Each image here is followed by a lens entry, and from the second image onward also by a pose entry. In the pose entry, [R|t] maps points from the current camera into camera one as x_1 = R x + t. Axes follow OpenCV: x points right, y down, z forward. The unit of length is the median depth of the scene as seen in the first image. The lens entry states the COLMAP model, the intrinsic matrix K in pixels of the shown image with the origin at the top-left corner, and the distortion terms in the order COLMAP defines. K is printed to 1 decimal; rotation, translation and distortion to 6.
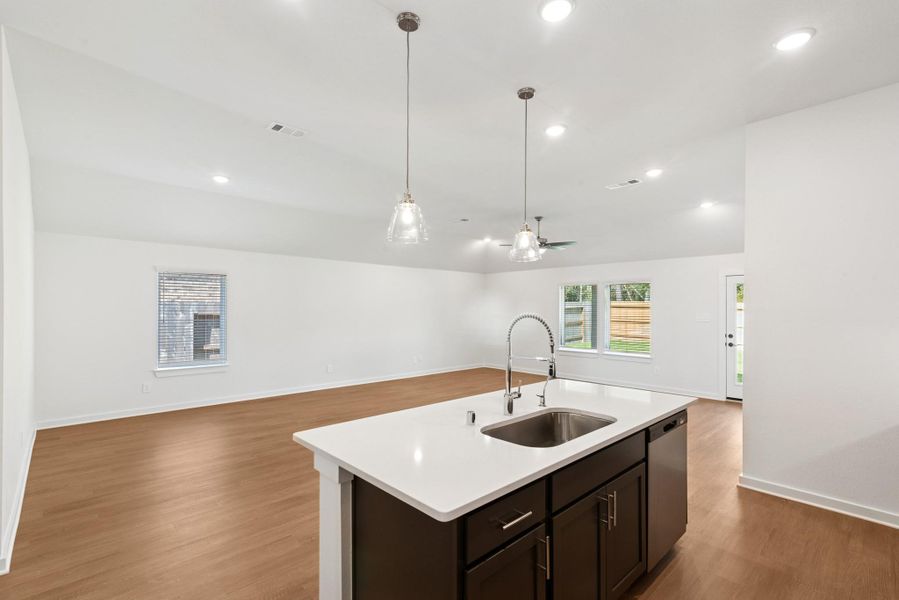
lens RADIAL K [[413.1, 0, 450.3], [0, 413.1, 305.3], [0, 0, 1]] dist [0.012859, -0.001399]
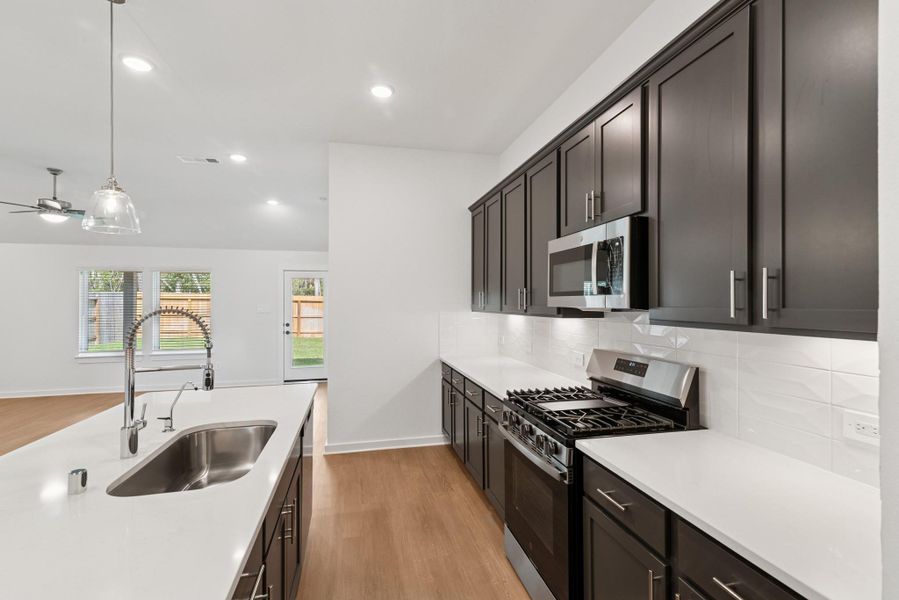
lens RADIAL K [[413.1, 0, 450.9], [0, 413.1, 297.0], [0, 0, 1]] dist [0.012859, -0.001399]
pose [[0.497889, 0.005337, 0.867224, -0.124261], [-0.004929, 0.999982, -0.003324, 0.001702], [-0.867227, -0.002620, 0.497906, 0.131718]]
